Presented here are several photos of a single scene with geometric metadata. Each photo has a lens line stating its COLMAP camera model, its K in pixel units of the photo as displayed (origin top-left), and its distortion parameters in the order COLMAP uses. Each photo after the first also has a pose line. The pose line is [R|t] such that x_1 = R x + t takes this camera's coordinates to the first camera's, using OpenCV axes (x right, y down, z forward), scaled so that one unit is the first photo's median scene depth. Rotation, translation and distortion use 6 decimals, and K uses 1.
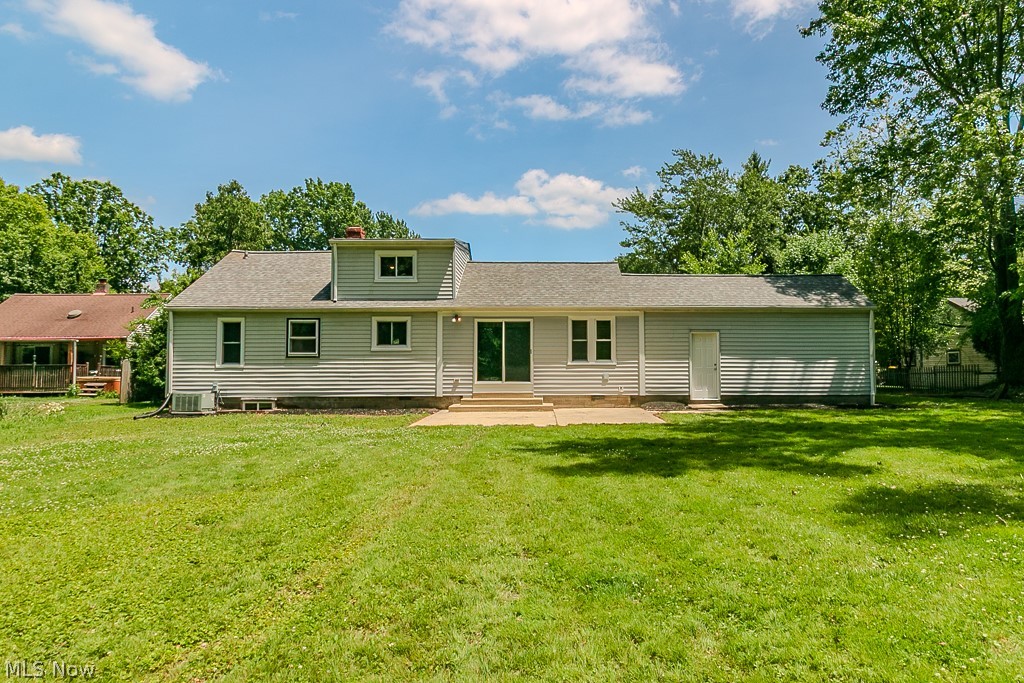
lens RADIAL K [[624.8, 0, 514.2], [0, 624.8, 350.2], [0, 0, 1]] dist [-0.001681, -0.002280]
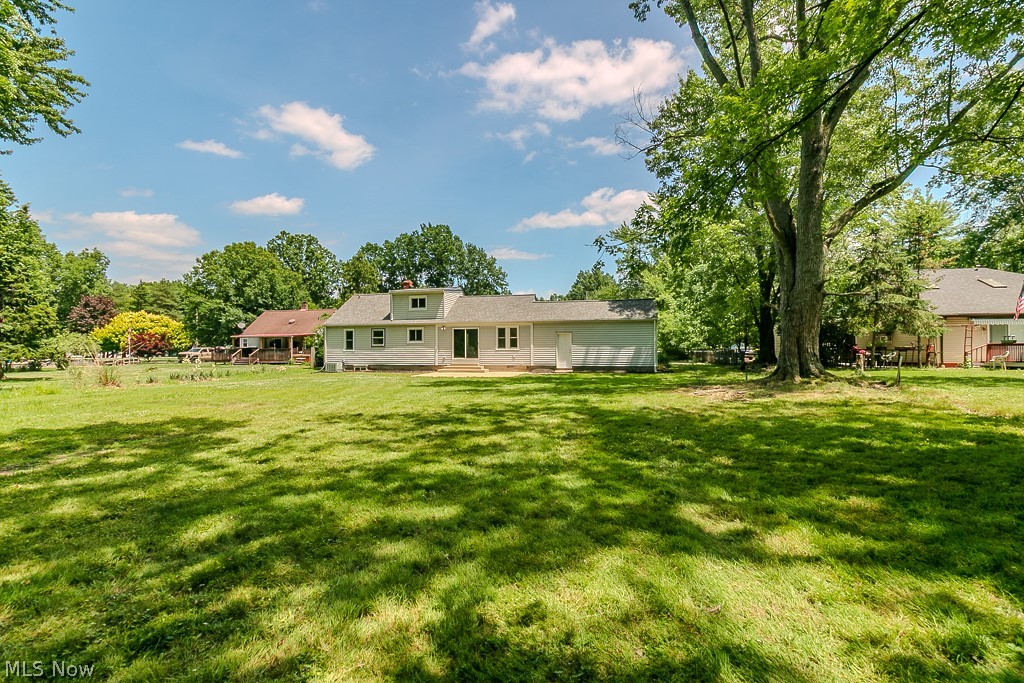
lens RADIAL K [[539.3, 0, 462.5], [0, 539.3, 351.9], [0, 0, 1]] dist [-0.001395, -0.001082]
pose [[0.949047, 0.000187, -0.315135, 0.528928], [0.012870, 0.999143, 0.039352, -0.040186], [0.314872, -0.041402, 0.948231, -0.685694]]
